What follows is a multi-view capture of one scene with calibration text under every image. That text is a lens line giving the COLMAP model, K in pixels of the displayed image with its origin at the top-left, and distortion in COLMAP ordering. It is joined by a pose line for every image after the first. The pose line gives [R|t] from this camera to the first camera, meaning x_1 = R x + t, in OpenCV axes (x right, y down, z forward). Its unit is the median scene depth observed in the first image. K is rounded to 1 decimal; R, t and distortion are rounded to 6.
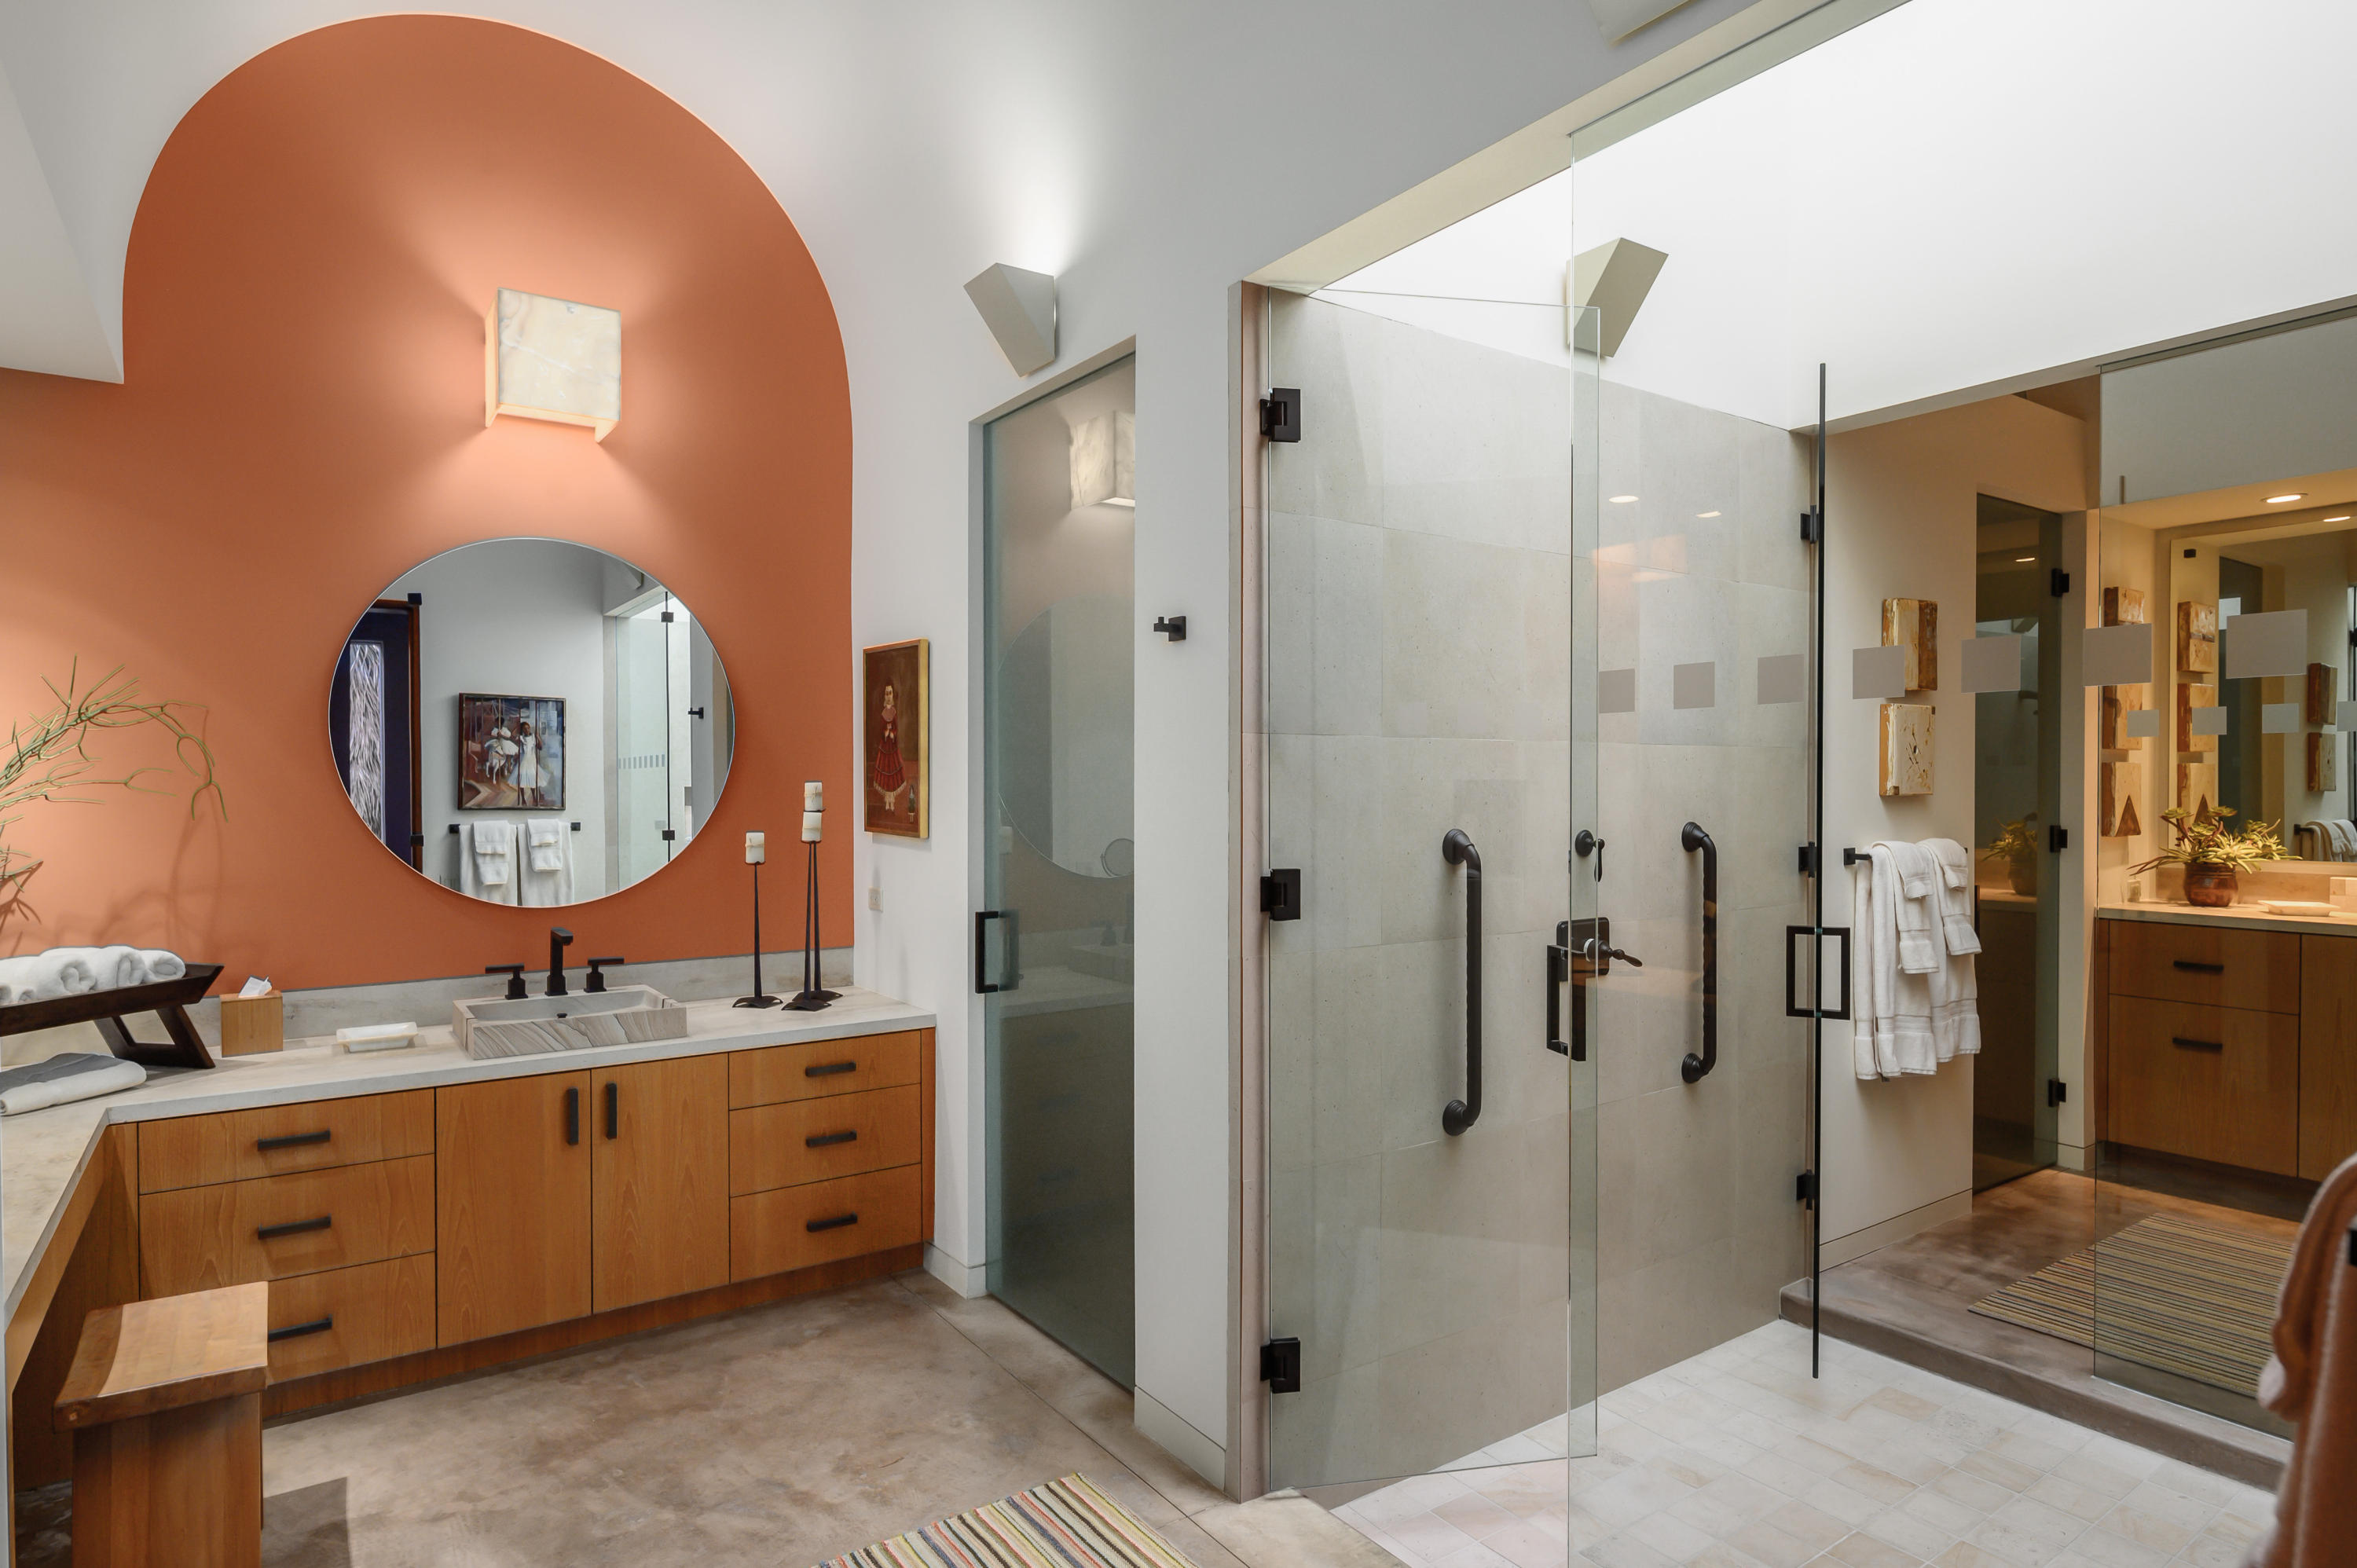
lens RADIAL K [[1281.7, 0, 1173.8], [0, 1281.7, 788.4], [0, 0, 1]] dist [0.007511, -0.005862]
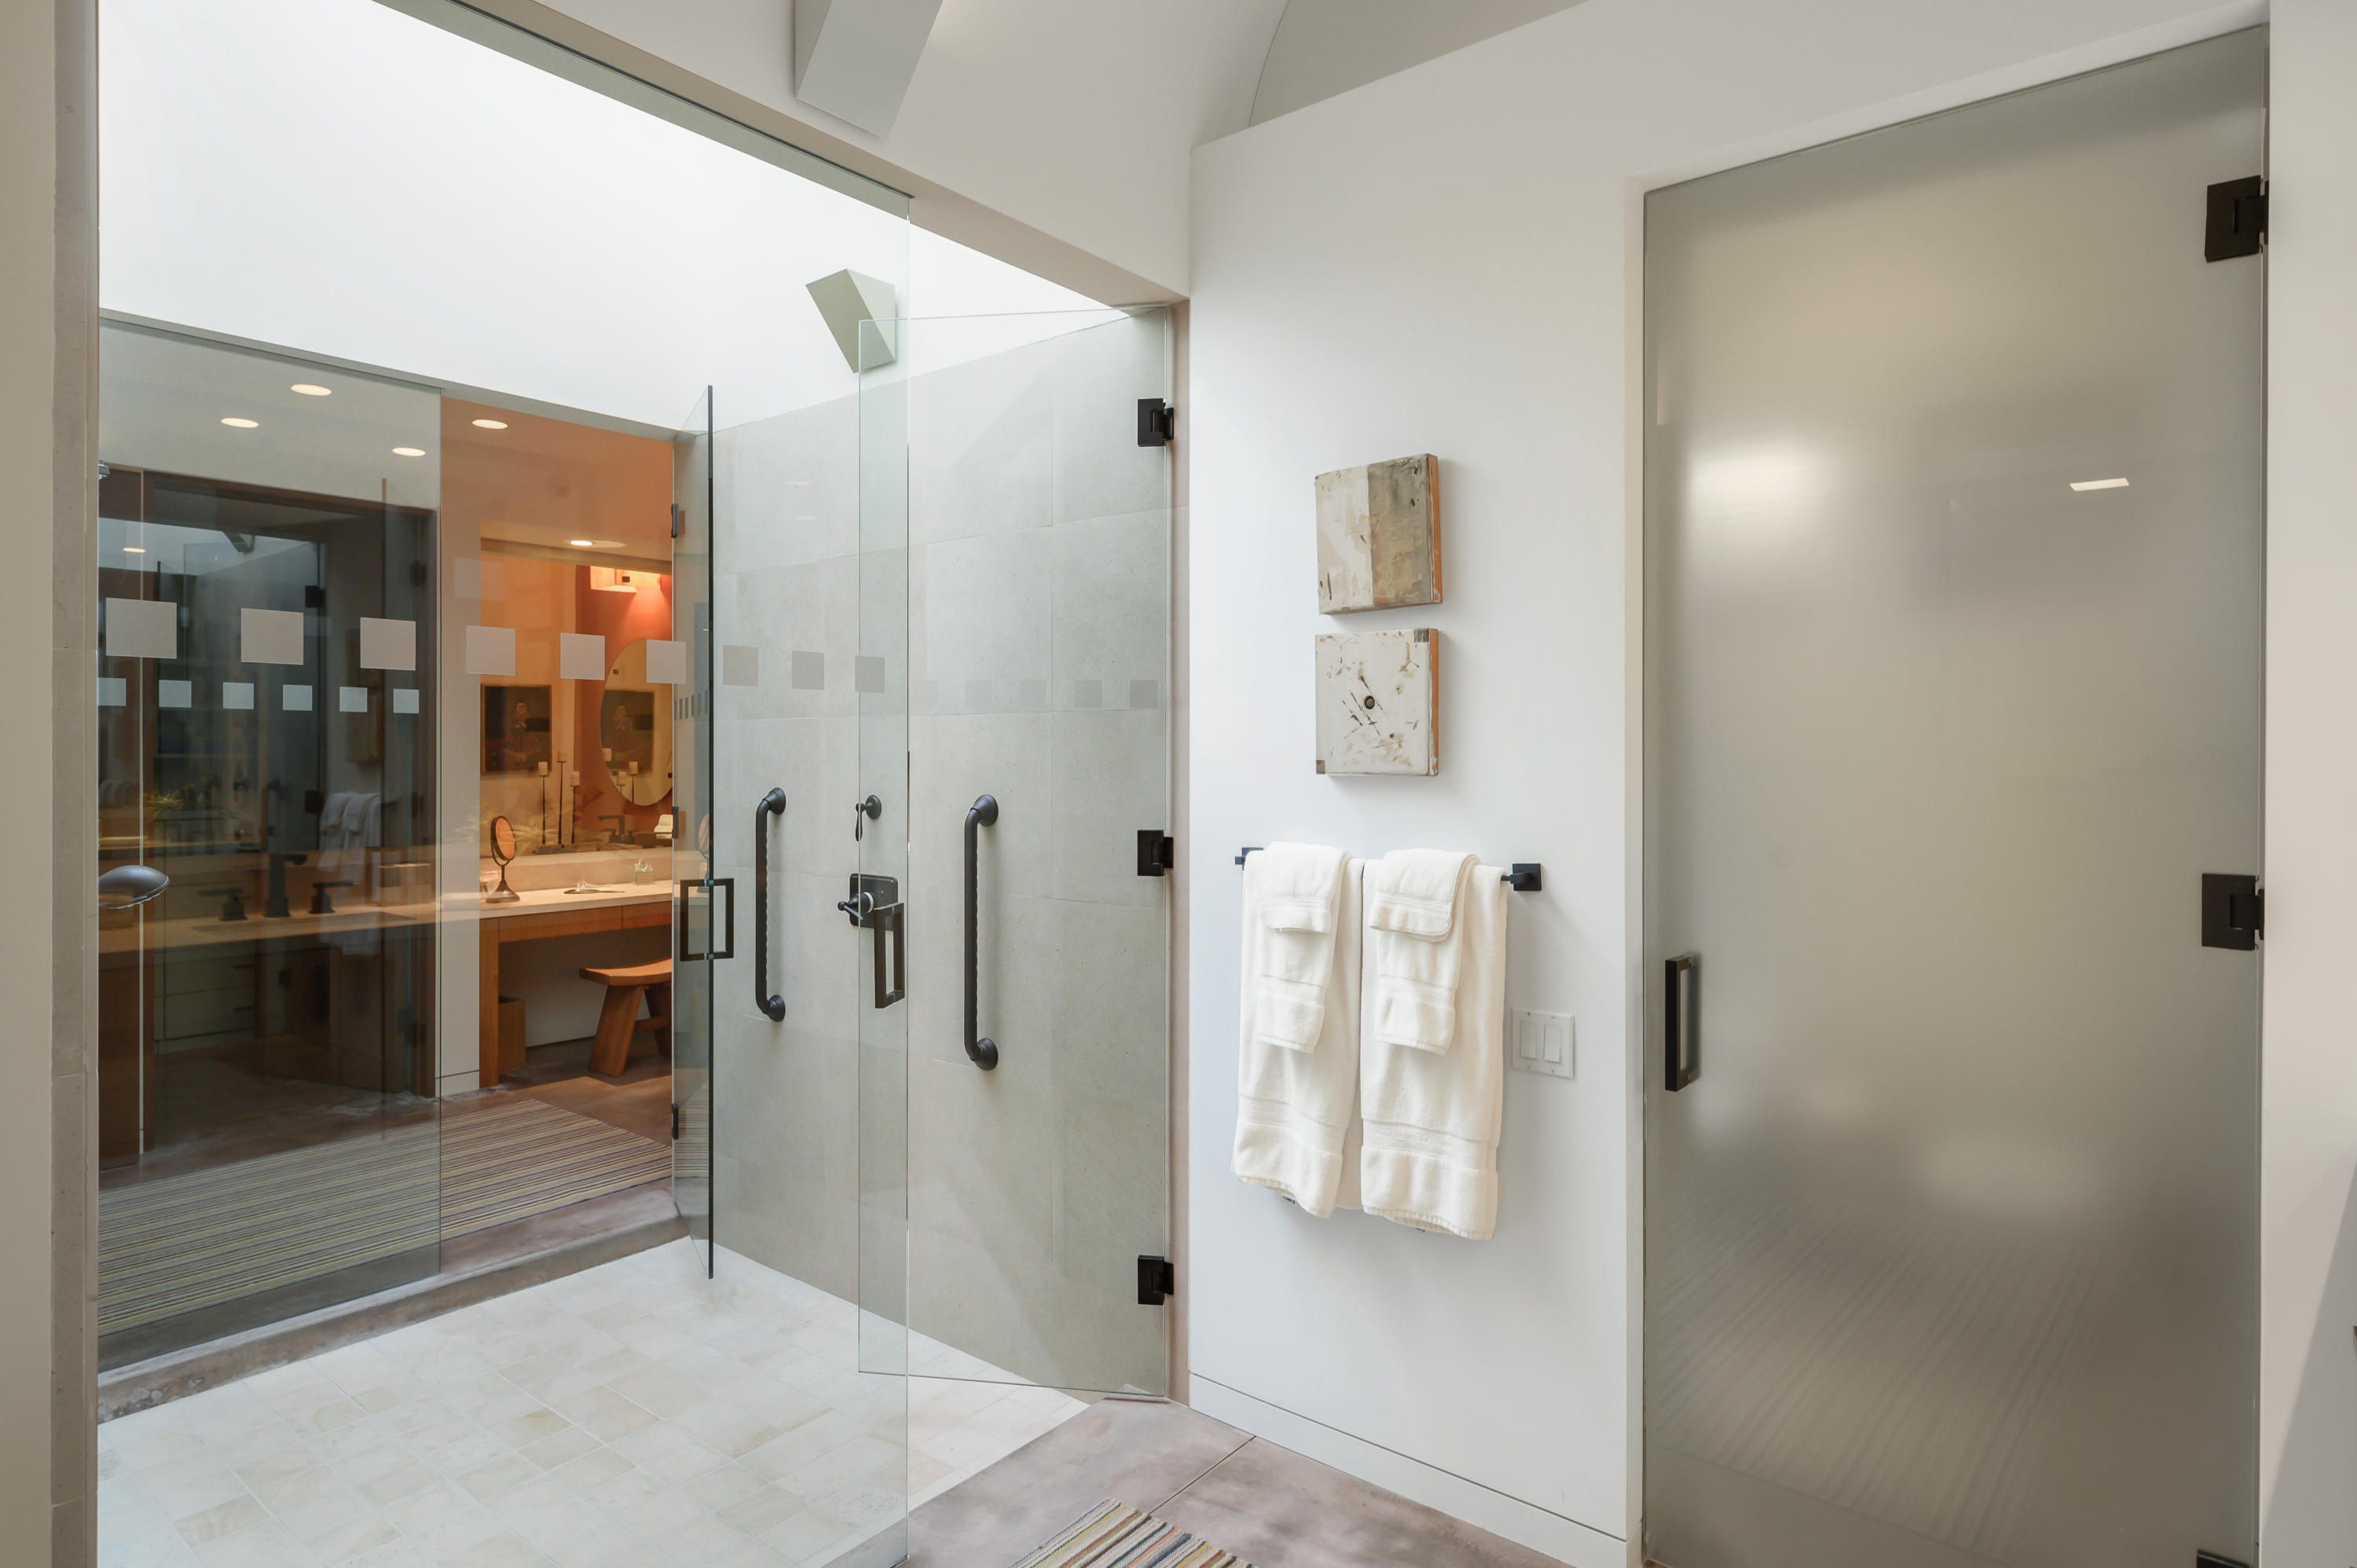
lens RADIAL K [[1281.7, 0, 1176.4], [0, 1281.7, 767.7], [0, 0, 1]] dist [0.007511, -0.005862]
pose [[0.295673, 0.011889, -0.955215, 1.429100], [-0.012165, 0.999888, 0.008679, -0.003603], [0.955212, 0.009054, 0.295785, 0.906570]]
